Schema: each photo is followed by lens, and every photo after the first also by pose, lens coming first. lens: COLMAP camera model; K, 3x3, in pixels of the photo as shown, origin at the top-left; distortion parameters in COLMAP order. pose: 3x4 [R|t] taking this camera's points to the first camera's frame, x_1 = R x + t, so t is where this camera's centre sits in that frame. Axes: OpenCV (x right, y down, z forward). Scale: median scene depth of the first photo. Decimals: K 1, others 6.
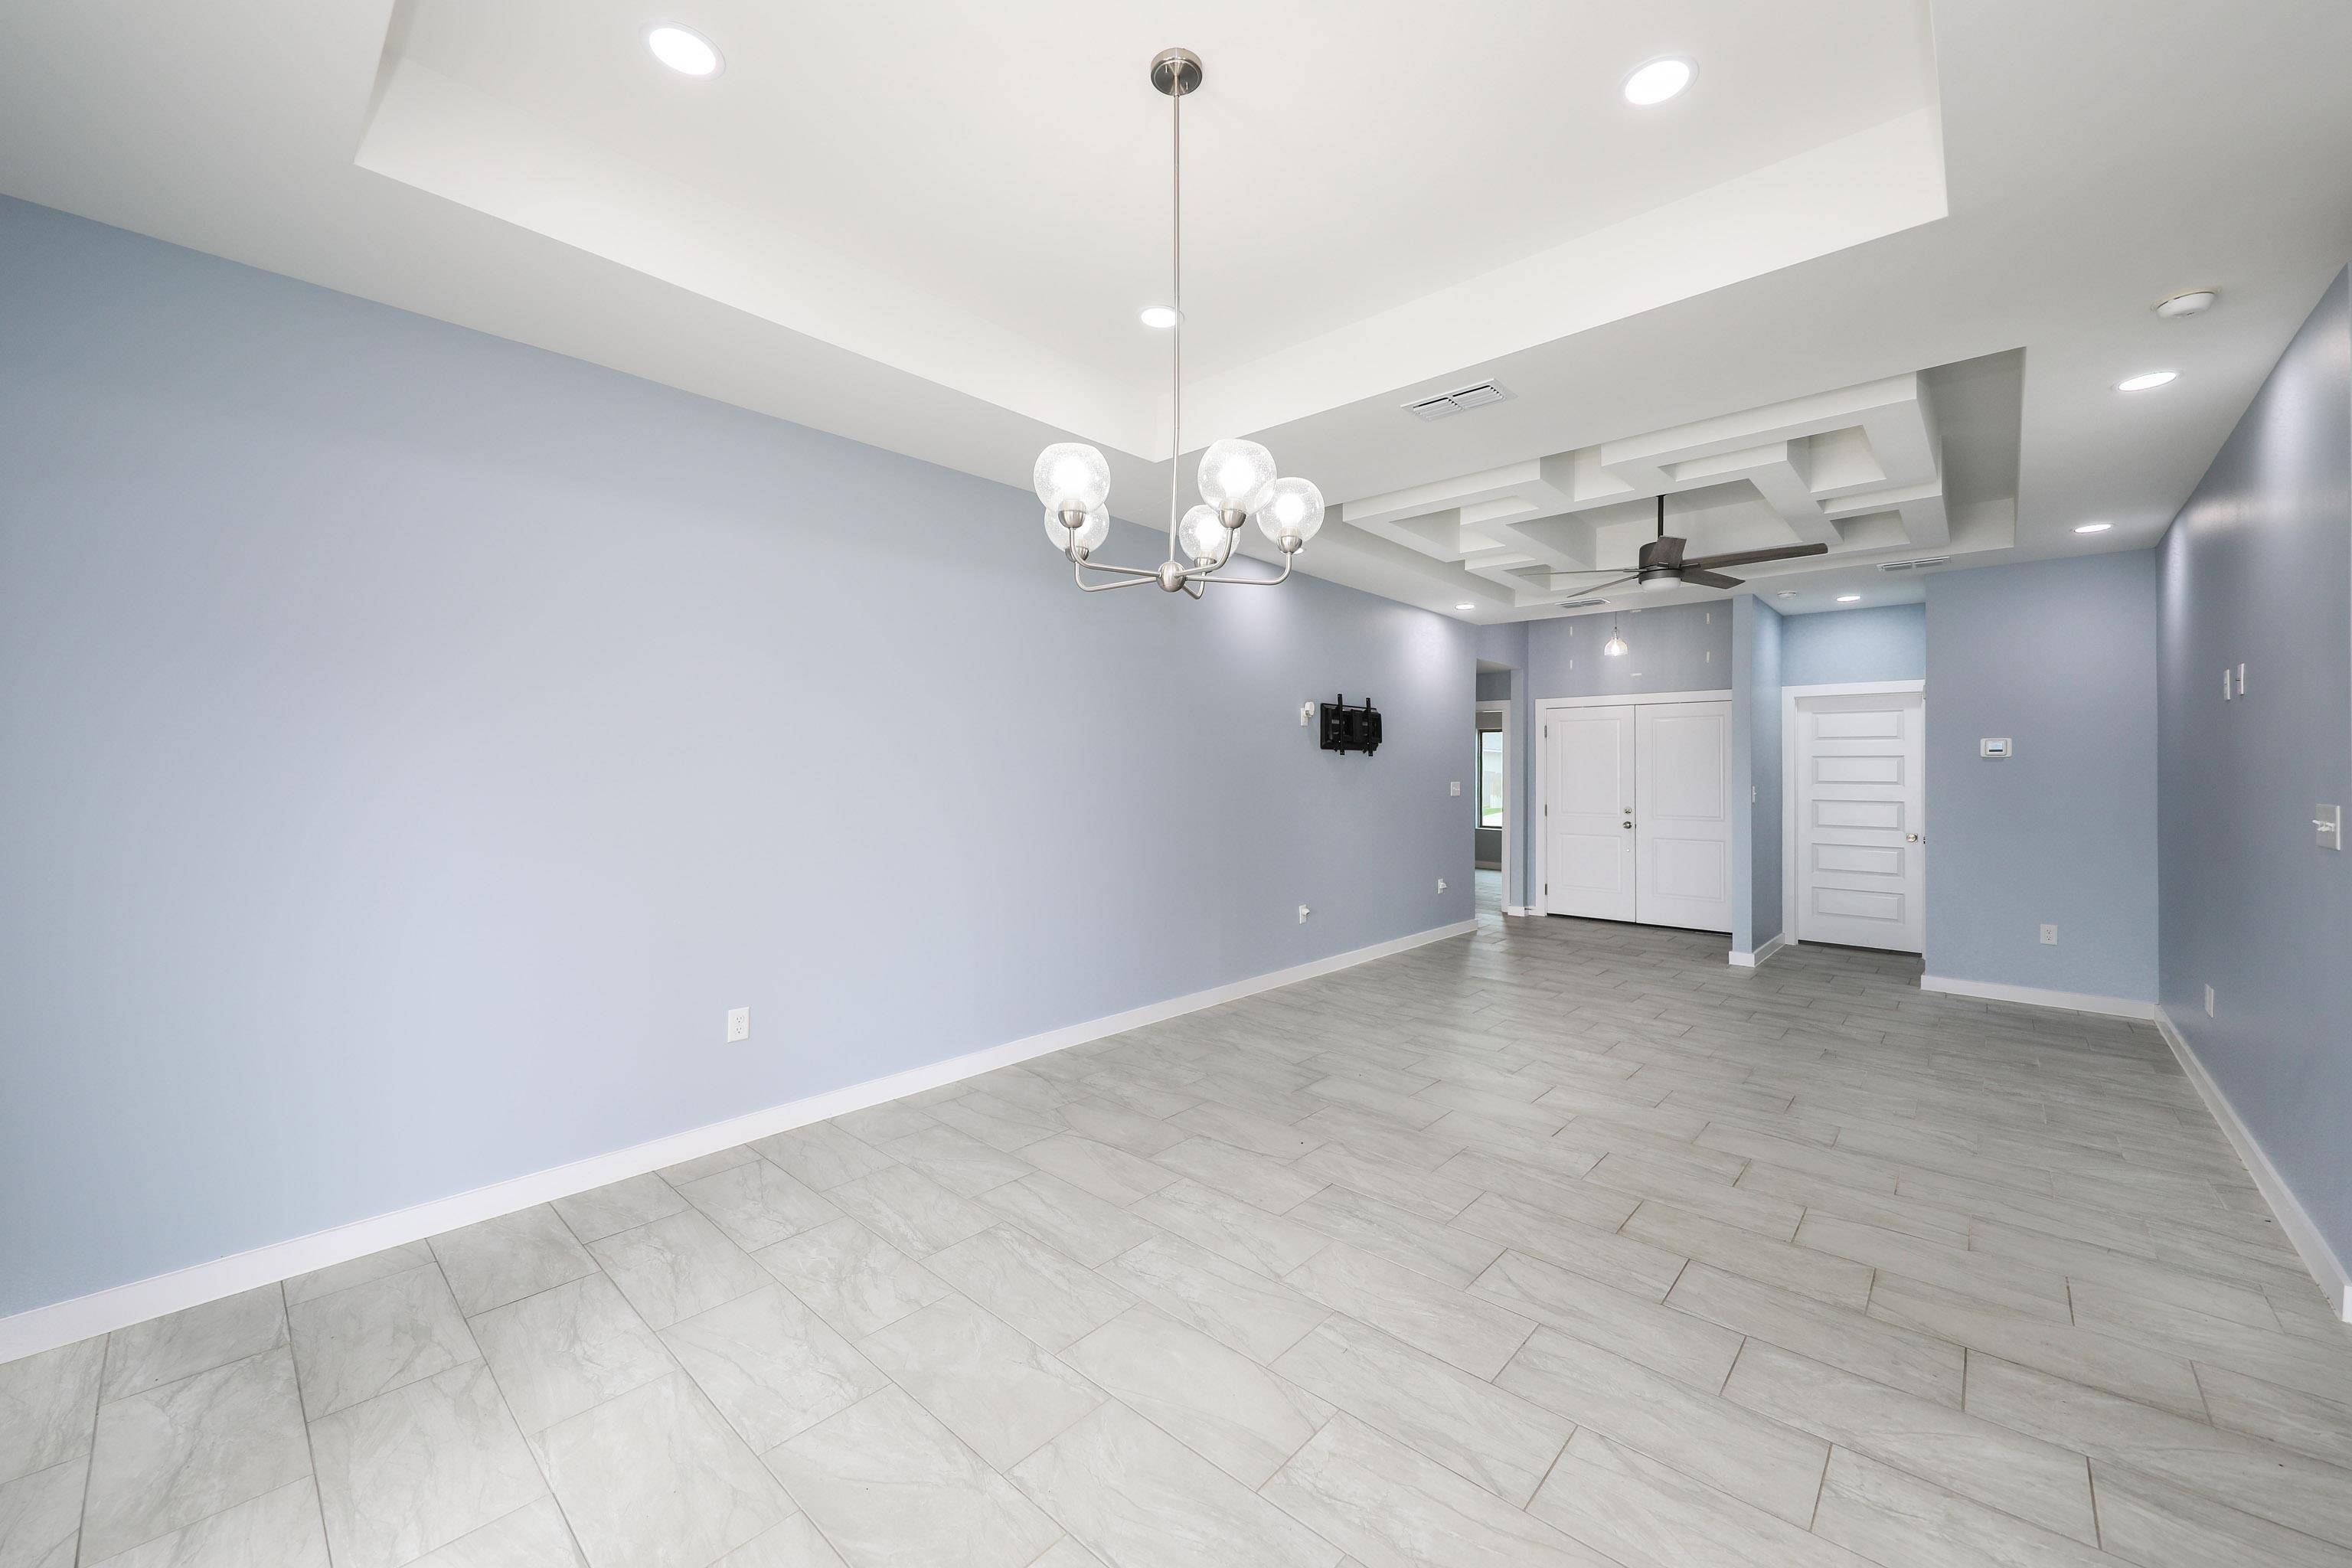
lens RADIAL K [[891.6, 0, 1179.2], [0, 891.6, 767.4], [0, 0, 1]] dist [0.001874, -0.003008]
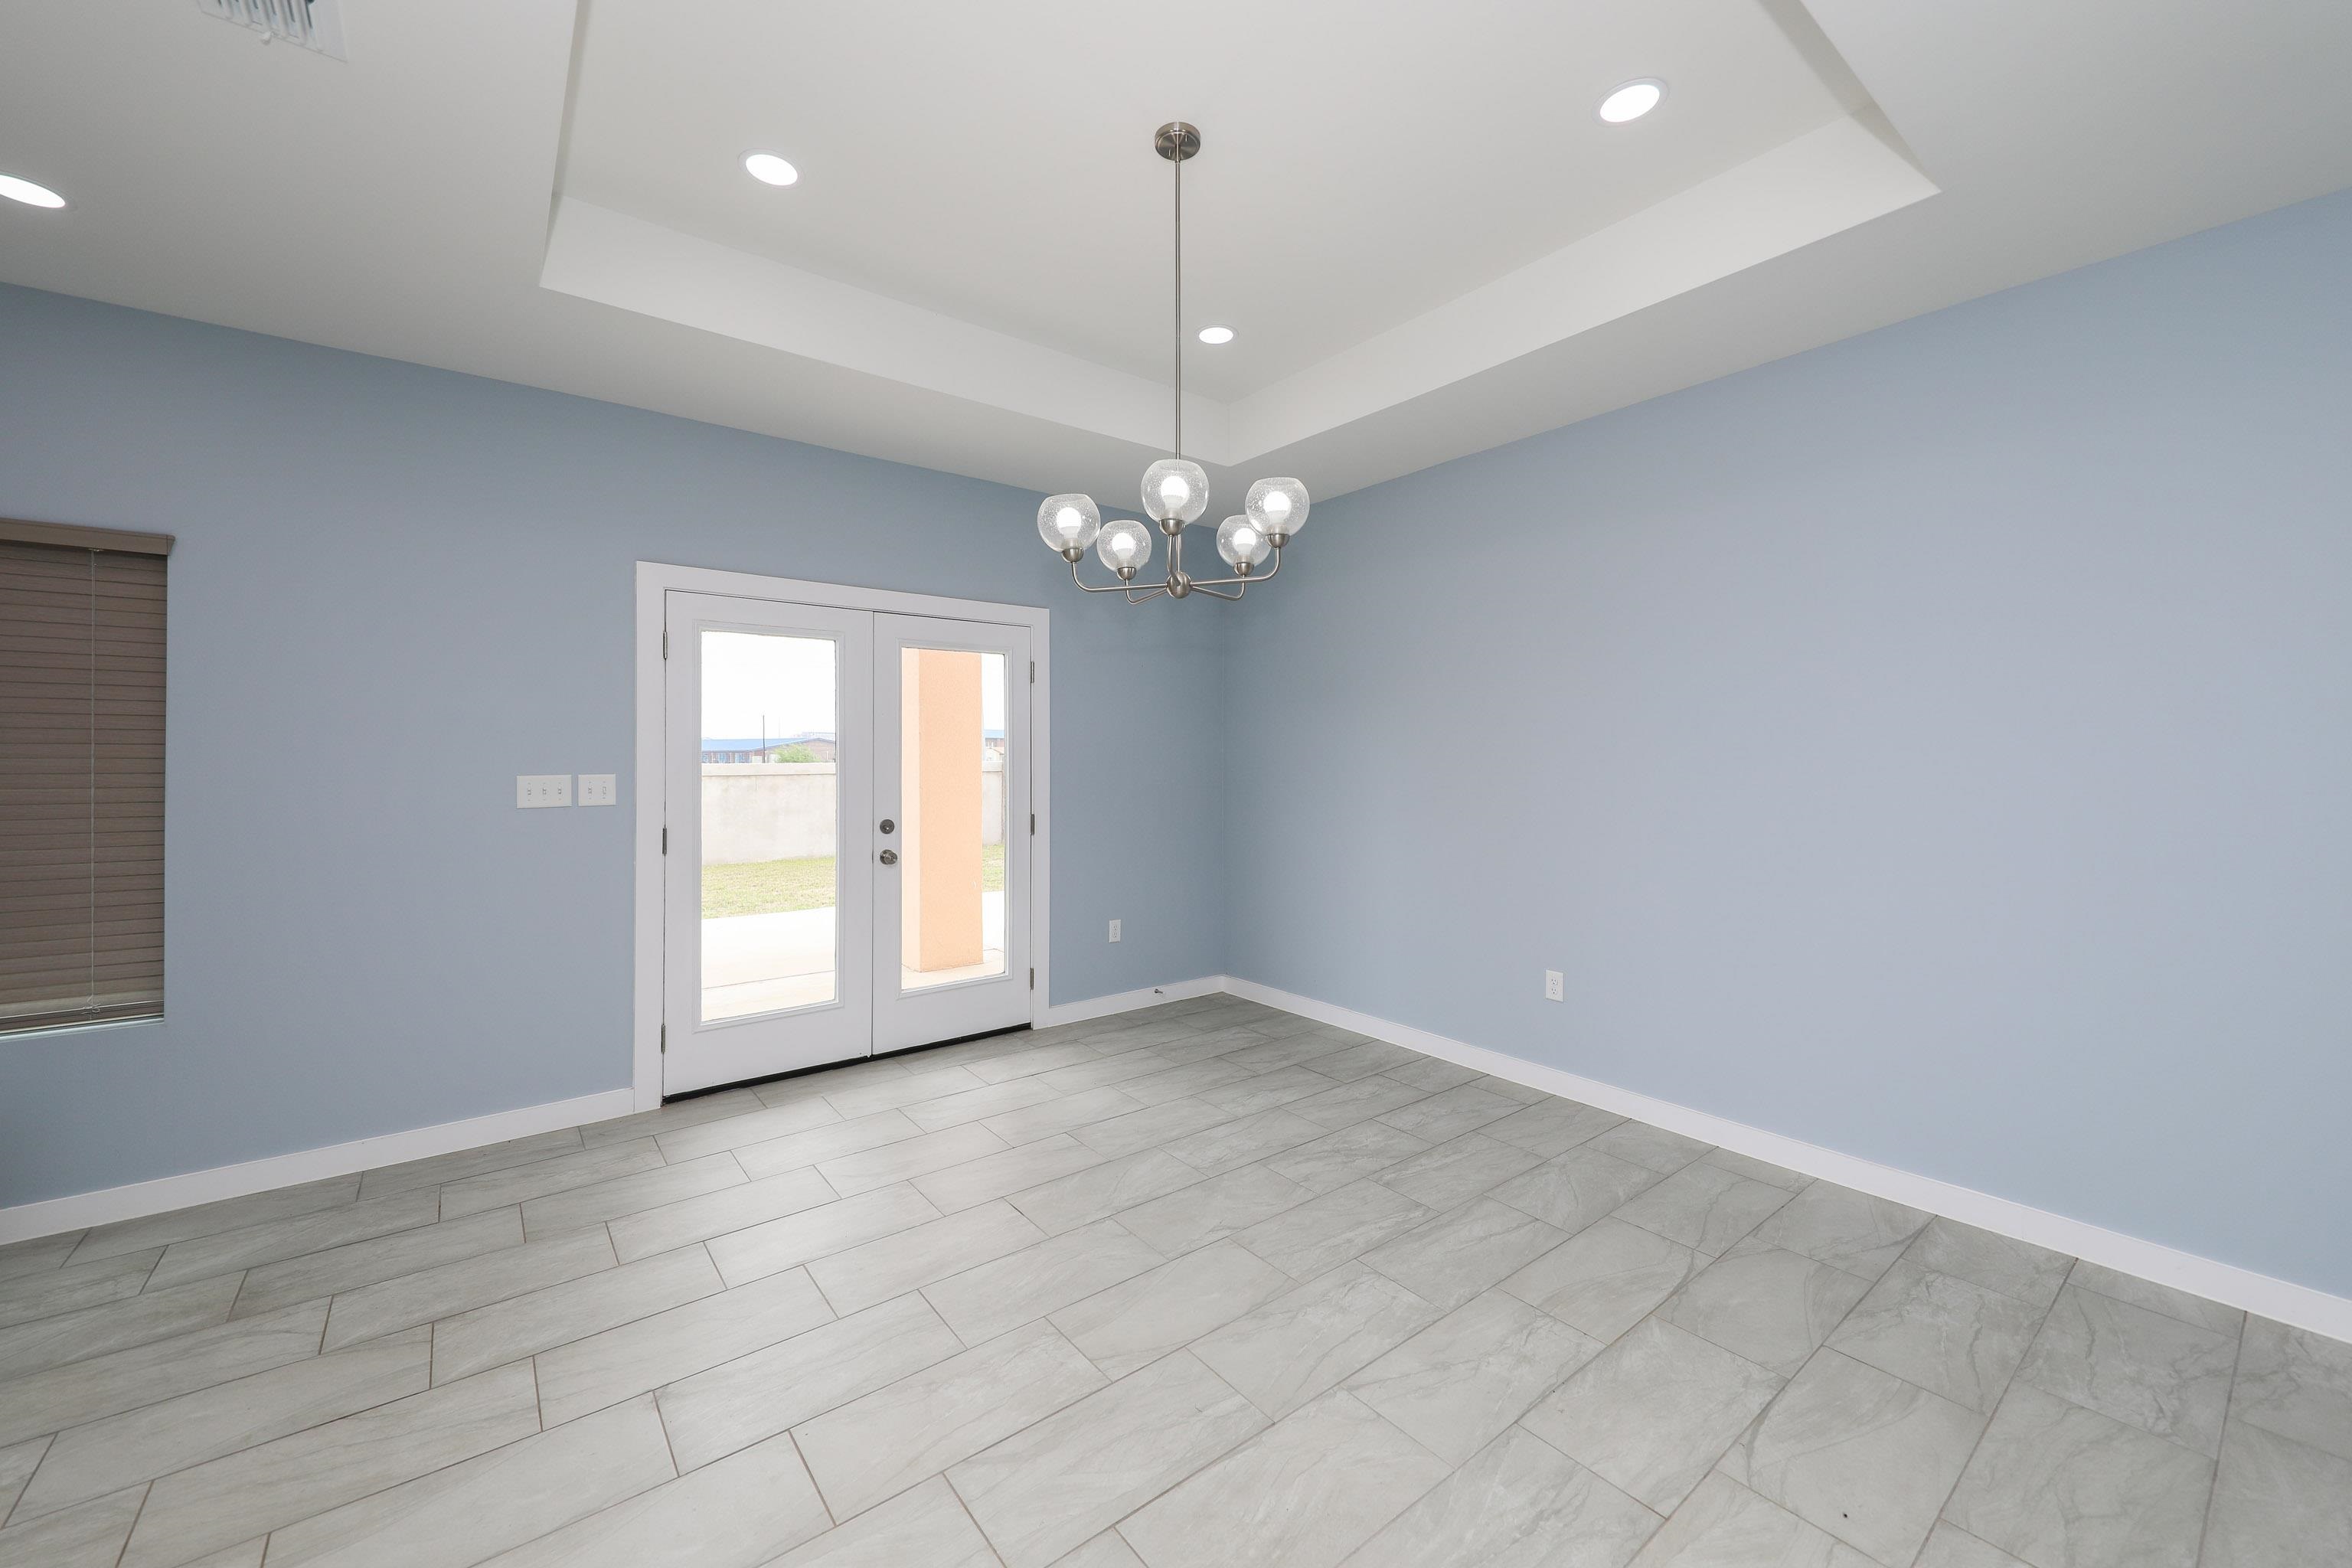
lens RADIAL K [[891.6, 0, 1162.8], [0, 891.6, 751.7], [0, 0, 1]] dist [0.001874, -0.003008]
pose [[-0.176778, -0.009073, -0.984209, 0.600862], [0.002944, 0.999948, -0.009747, 0.007365], [0.984246, -0.004621, -0.176742, 0.634498]]
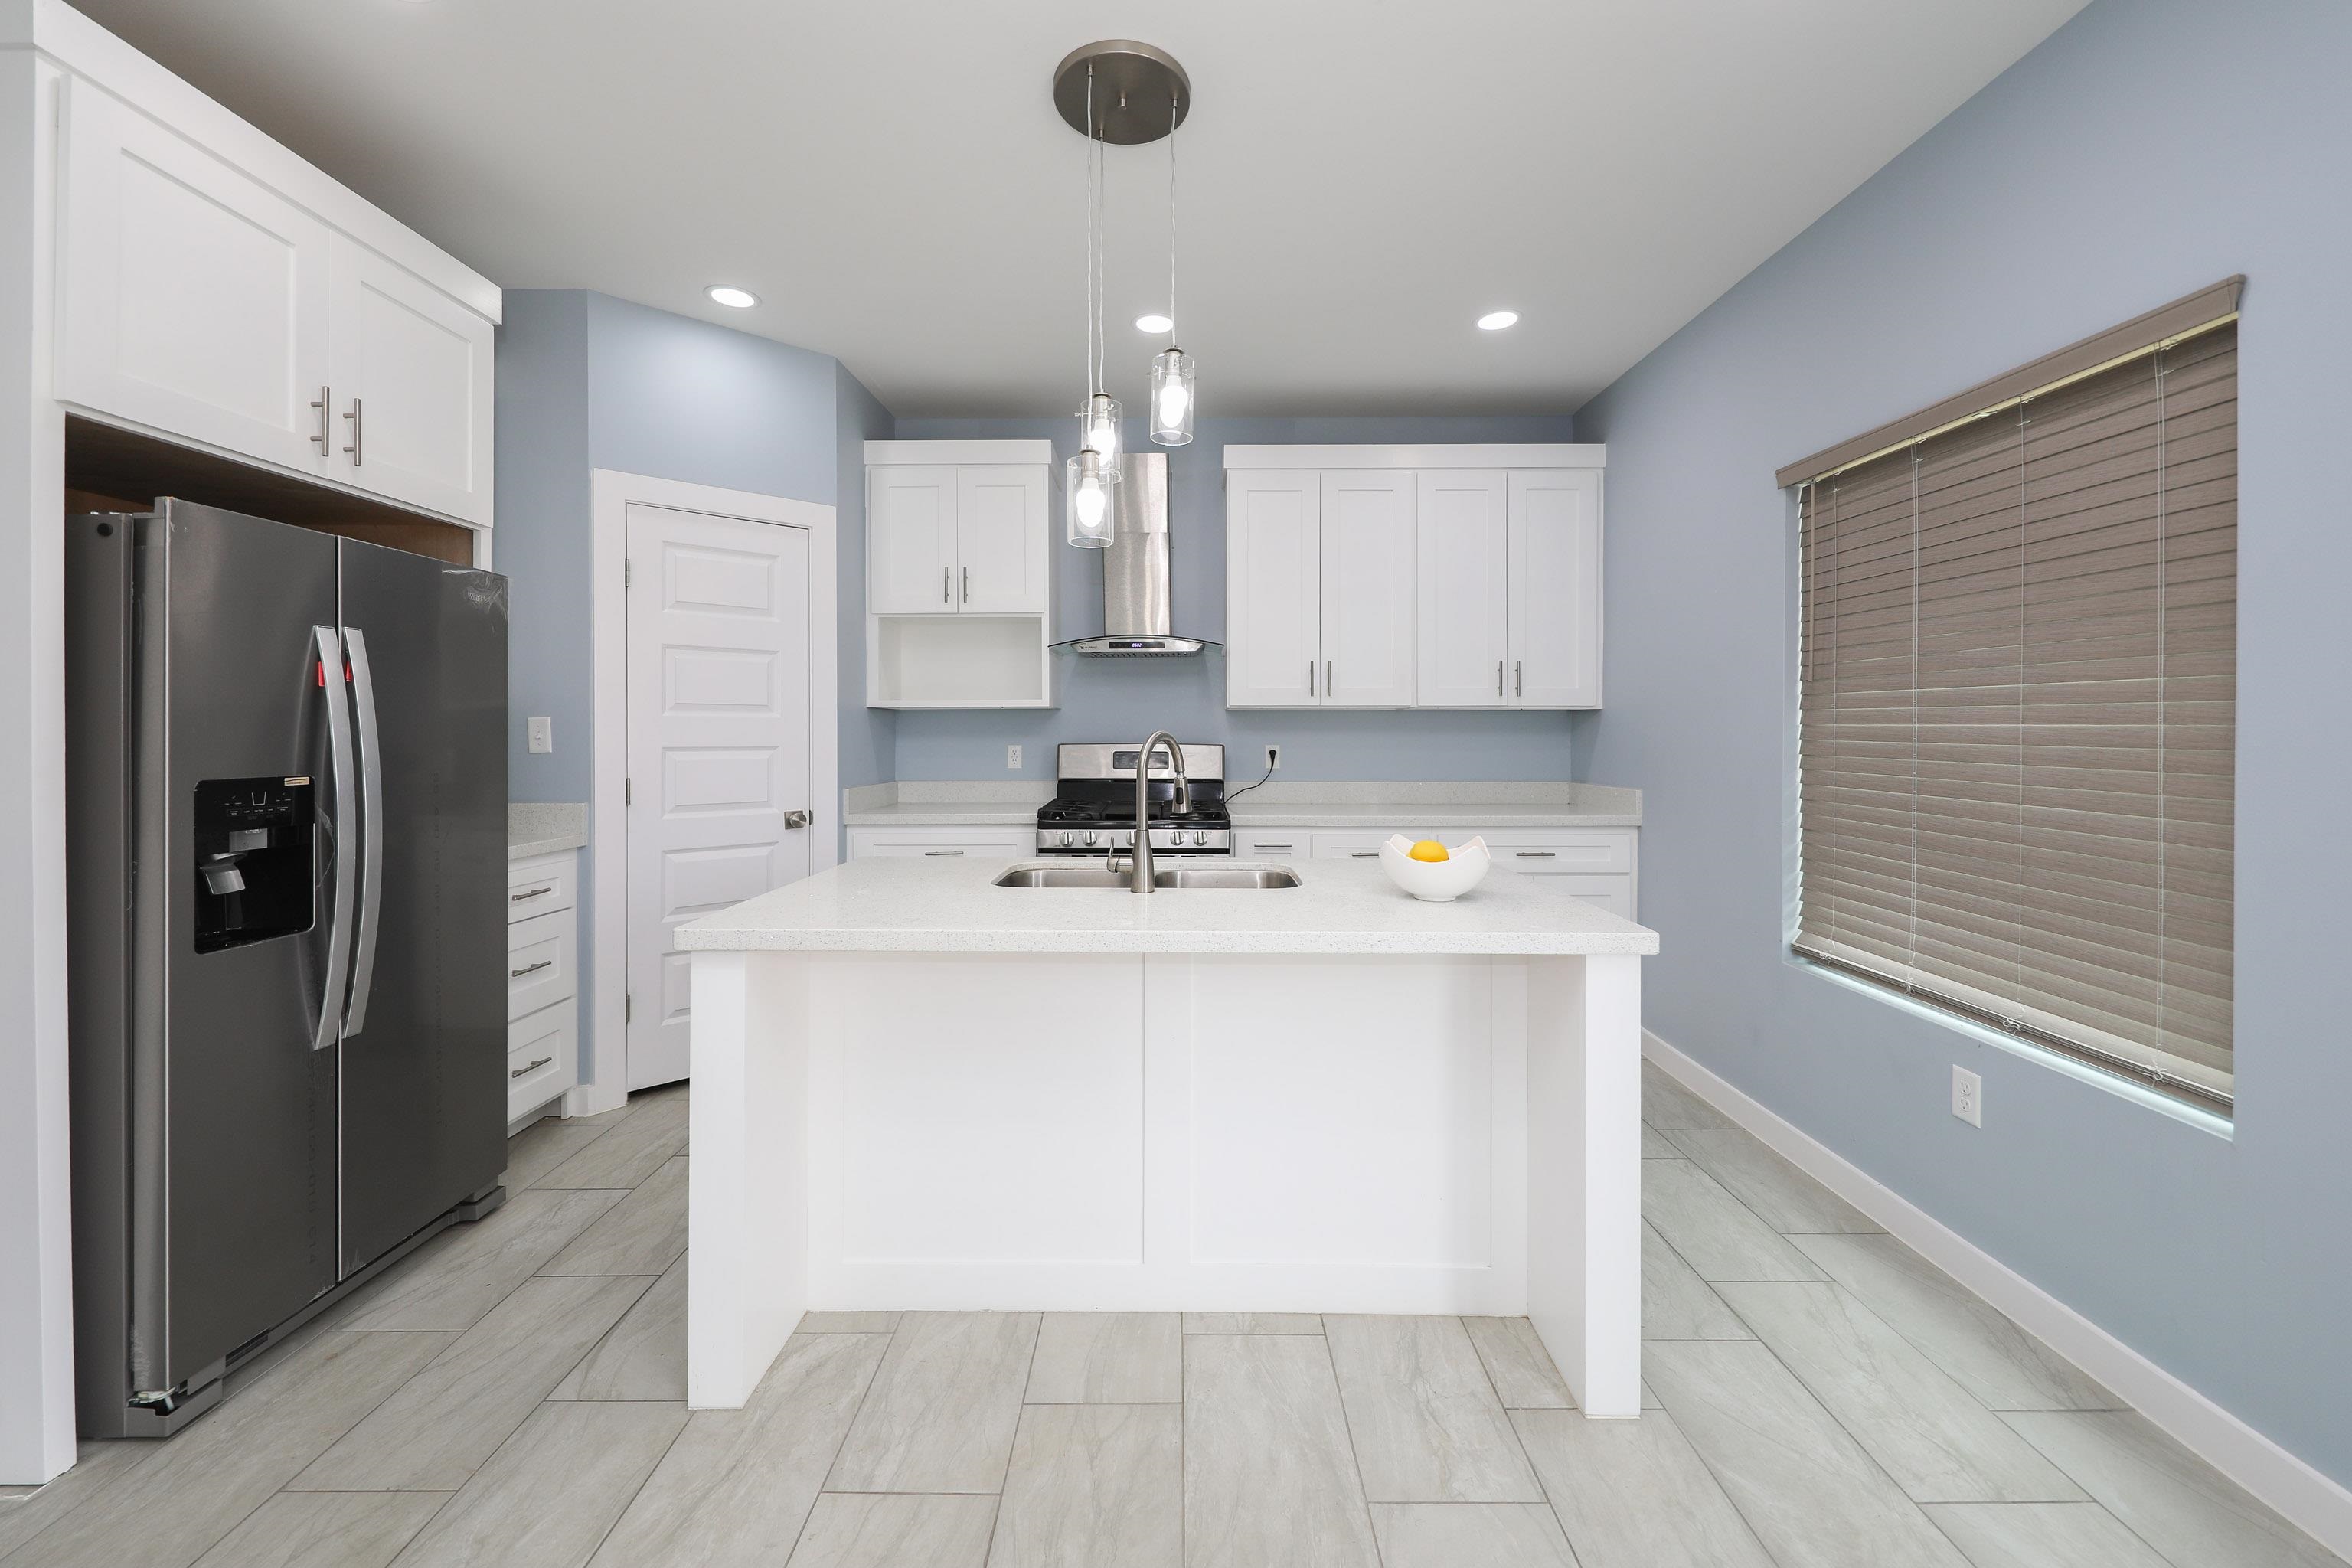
lens RADIAL K [[891.6, 0, 1167.8], [0, 891.6, 735.5], [0, 0, 1]] dist [0.001874, -0.003008]
pose [[-0.666702, -0.014001, 0.745193, 0.058511], [-0.008402, 0.999901, 0.011269, 0.031724], [-0.745277, 0.001252, -0.666754, 0.341617]]
